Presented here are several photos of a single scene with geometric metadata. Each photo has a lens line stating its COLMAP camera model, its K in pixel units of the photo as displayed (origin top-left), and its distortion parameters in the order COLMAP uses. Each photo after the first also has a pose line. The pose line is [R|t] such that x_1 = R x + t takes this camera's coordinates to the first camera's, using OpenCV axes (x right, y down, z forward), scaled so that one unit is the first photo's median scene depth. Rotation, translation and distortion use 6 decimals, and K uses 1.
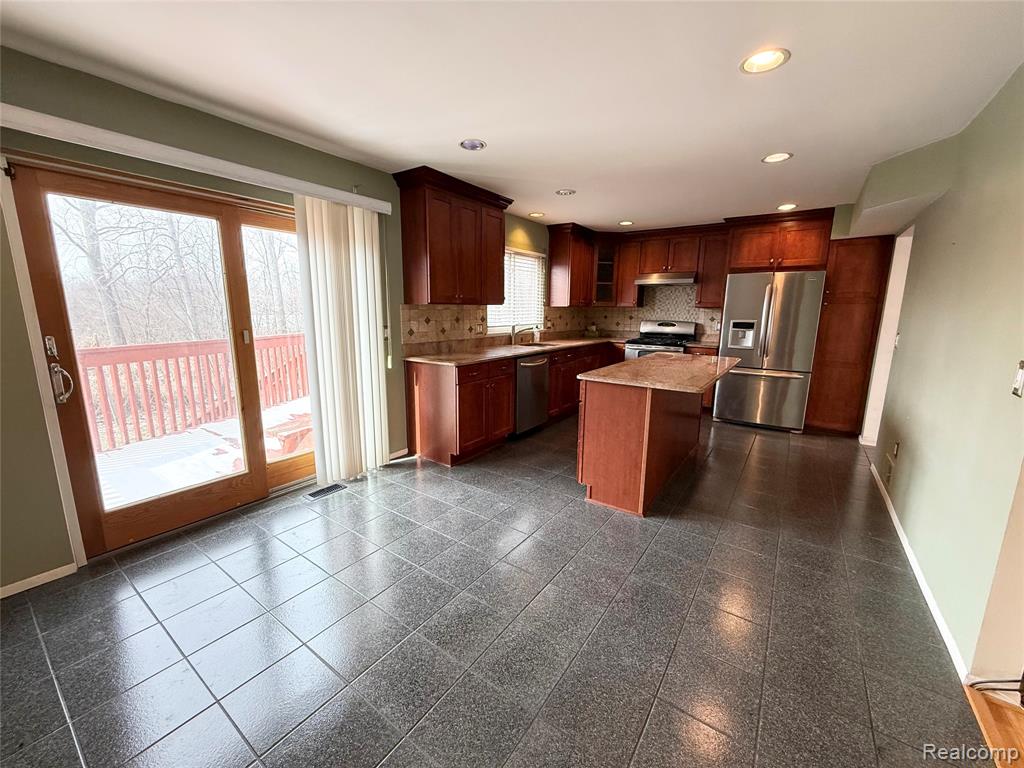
lens RADIAL K [[405.7, 0, 508.6], [0, 405.7, 383.8], [0, 0, 1]] dist [0.002046, -0.000653]
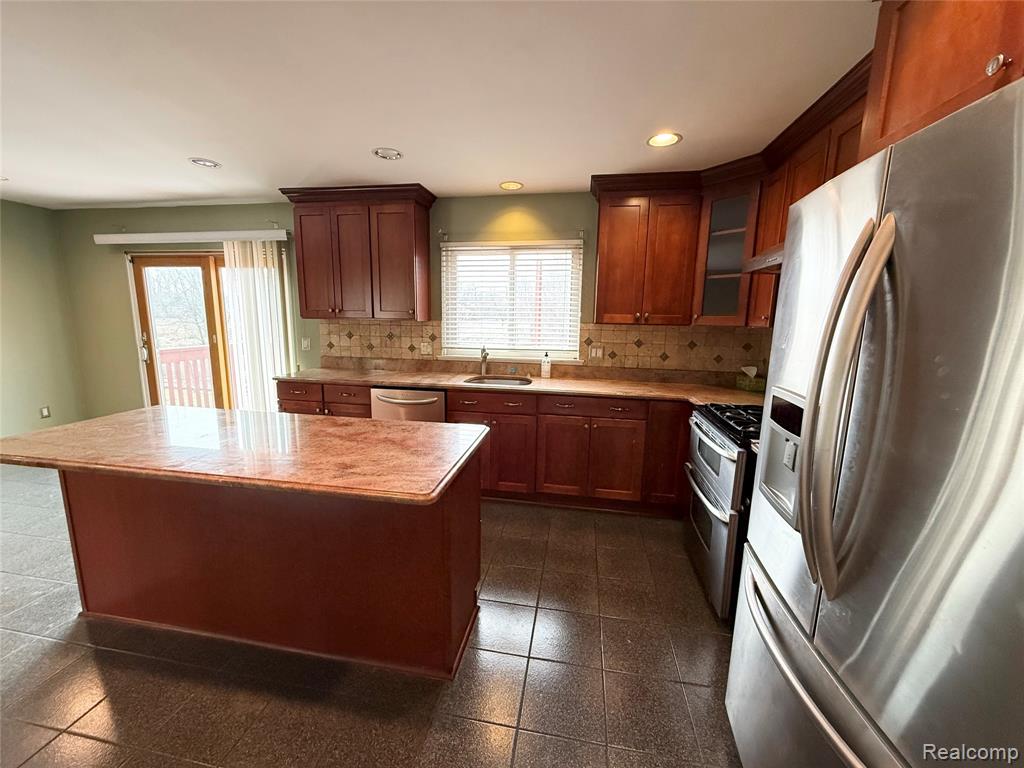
lens RADIAL K [[405.7, 0, 509.9], [0, 405.7, 384.2], [0, 0, 1]] dist [0.002046, -0.000653]
pose [[0.428690, 0.147735, -0.891291, 0.739815], [-0.178449, 0.980950, 0.076767, -0.156125], [0.885653, 0.126141, 0.446887, 0.776939]]
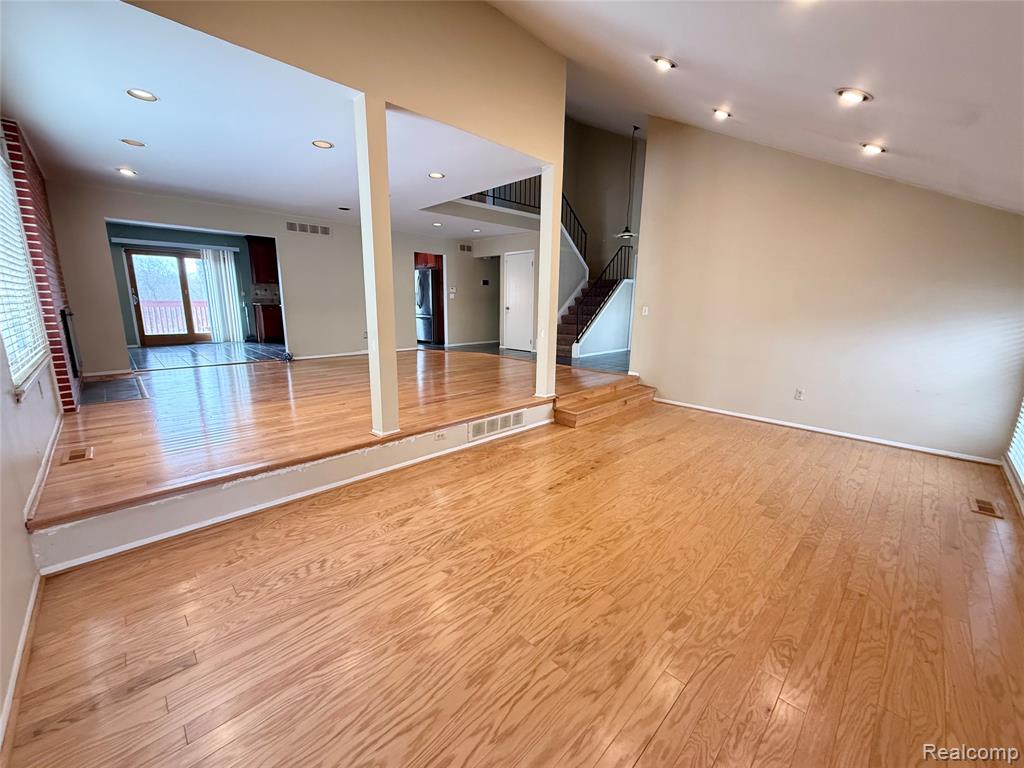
lens RADIAL K [[405.7, 0, 509.8], [0, 405.7, 382.7], [0, 0, 1]] dist [0.002046, -0.000653]
pose [[0.985687, 0.038280, -0.164181, 1.503595], [-0.036042, 0.999213, 0.016588, 0.282895], [0.164686, -0.010434, 0.986291, -1.097741]]
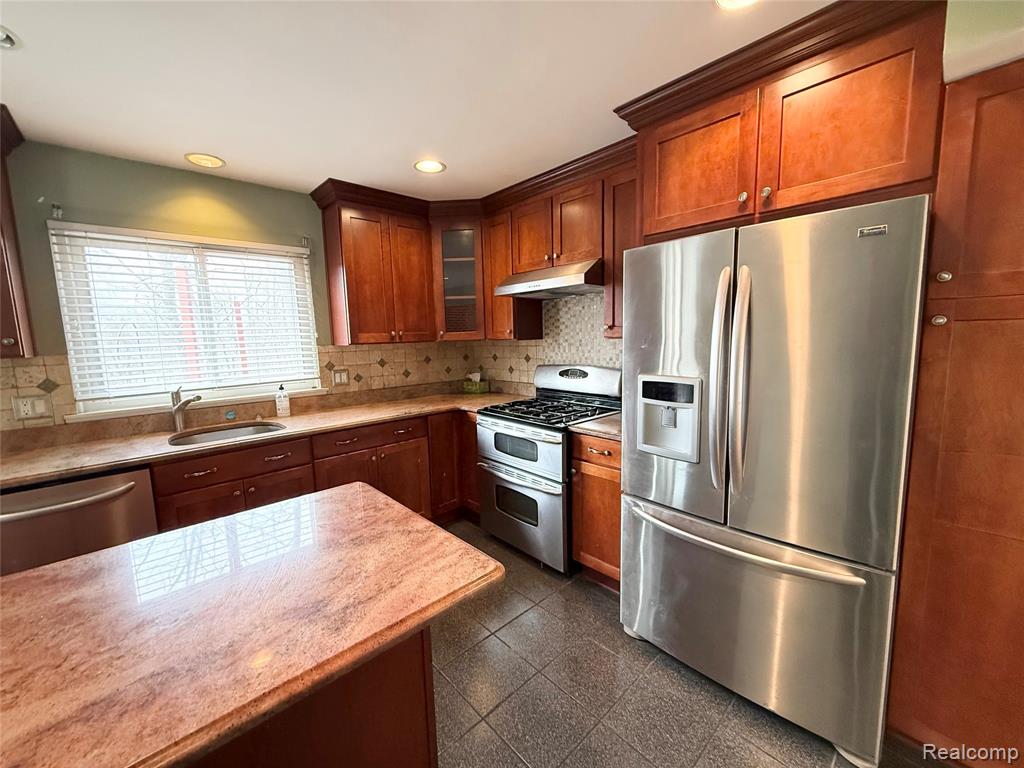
lens RADIAL K [[405.7, 0, 508.7], [0, 405.7, 383.9], [0, 0, 1]] dist [0.002046, -0.000653]
pose [[0.977795, -0.010855, -0.209281, 0.536627], [-0.002144, 0.998087, -0.061784, -0.132956], [0.209551, 0.060861, 0.975902, 0.655391]]
